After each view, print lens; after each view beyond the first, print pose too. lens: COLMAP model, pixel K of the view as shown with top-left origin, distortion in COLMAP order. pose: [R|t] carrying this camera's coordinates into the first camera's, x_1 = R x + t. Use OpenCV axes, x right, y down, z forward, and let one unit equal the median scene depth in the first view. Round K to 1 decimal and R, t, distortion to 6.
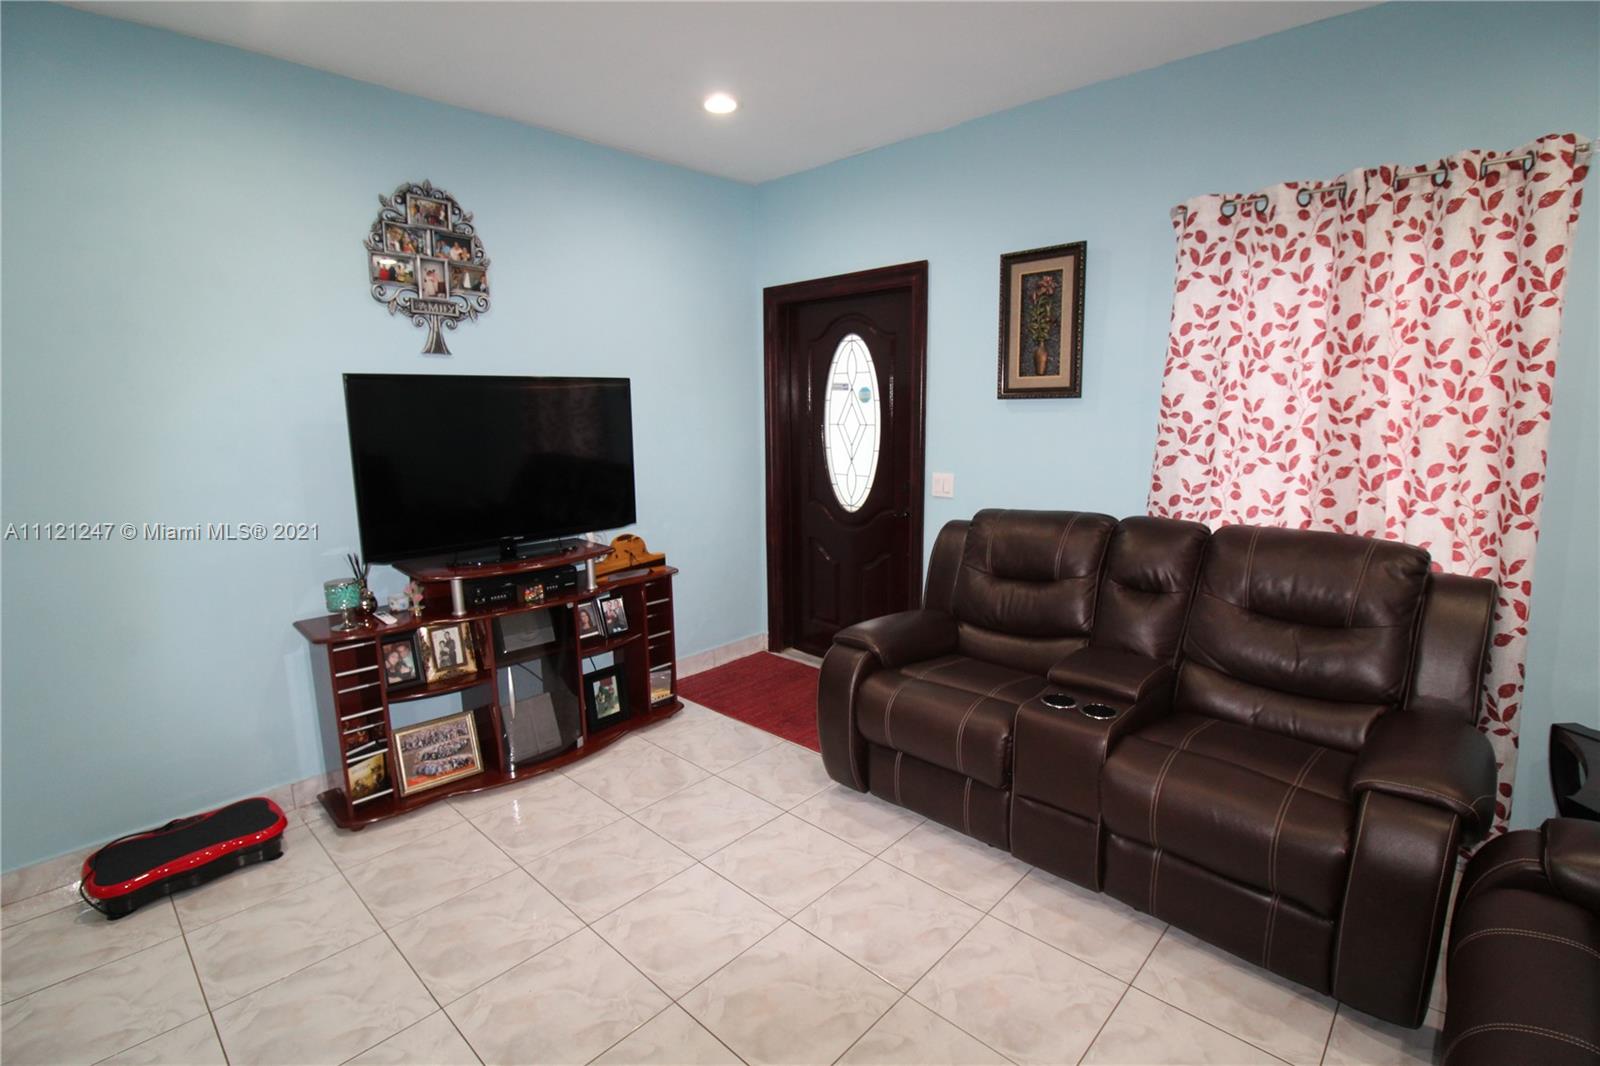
lens RADIAL K [[754.6, 0, 793.0], [0, 754.6, 533.4], [0, 0, 1]] dist [-0.004474, -0.001510]
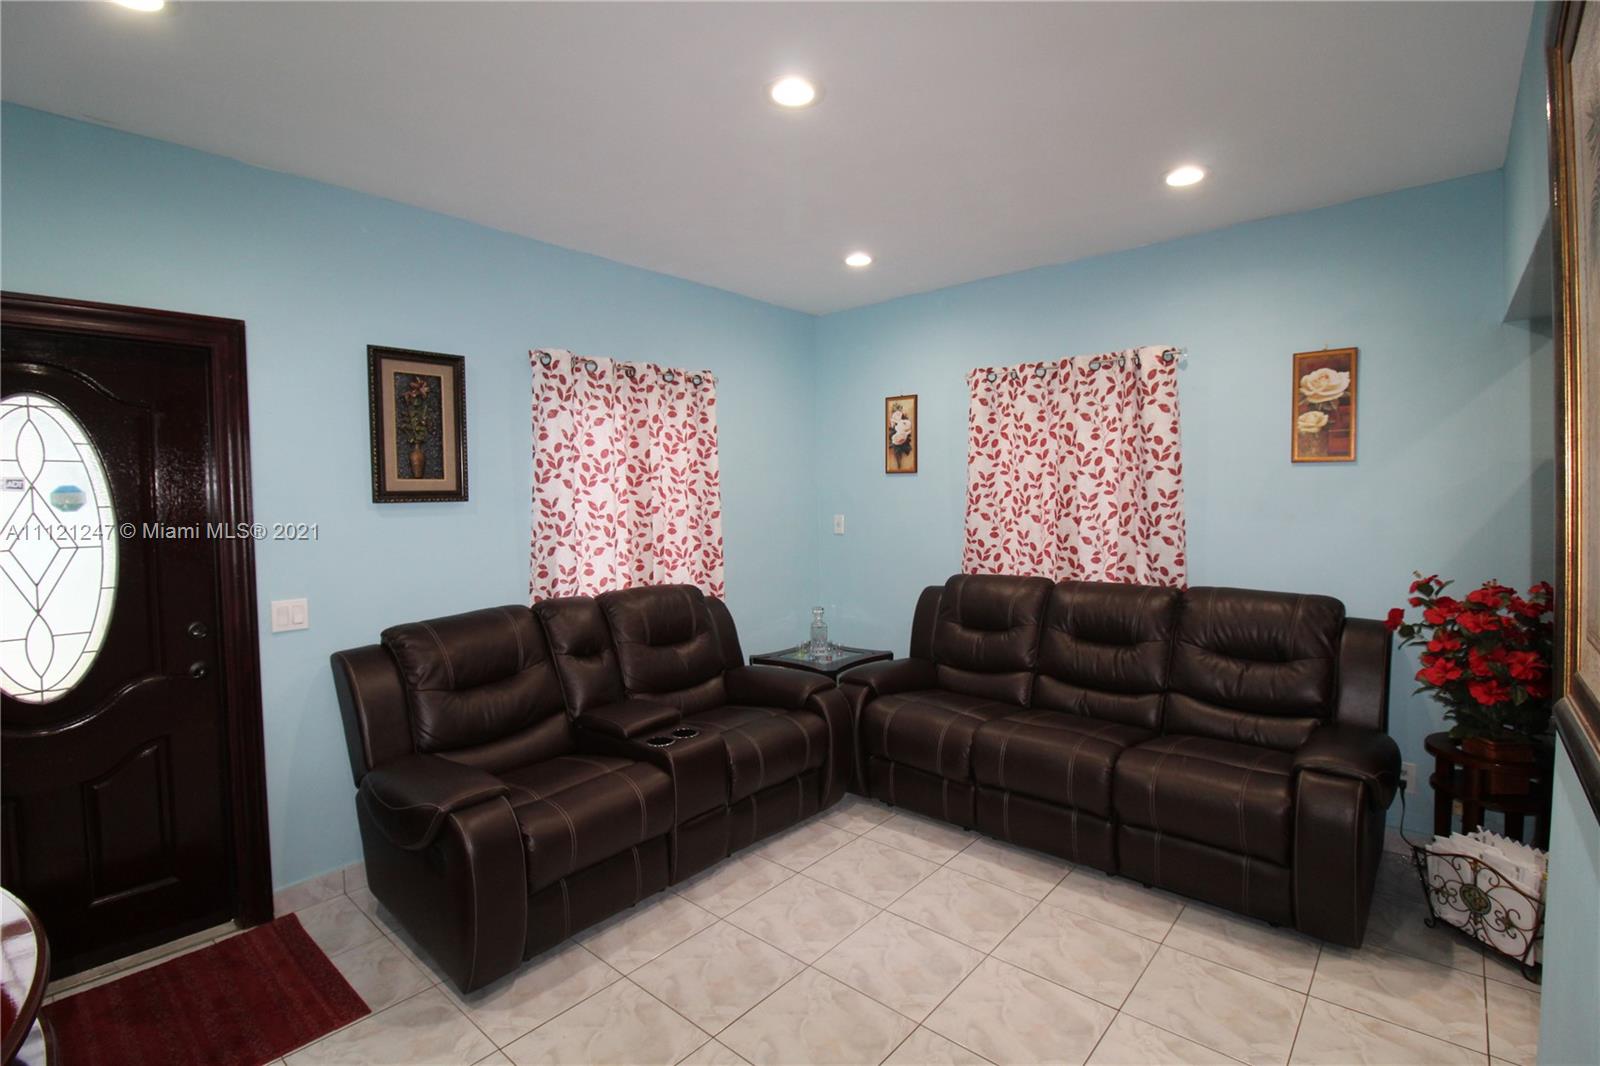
lens RADIAL K [[754.6, 0, 793.9], [0, 754.6, 538.9], [0, 0, 1]] dist [-0.004474, -0.001510]
pose [[-0.045514, -0.059786, 0.997173, -0.748559], [0.172190, 0.982797, 0.066783, -0.132286], [-0.984012, 0.174743, -0.034437, 0.657511]]
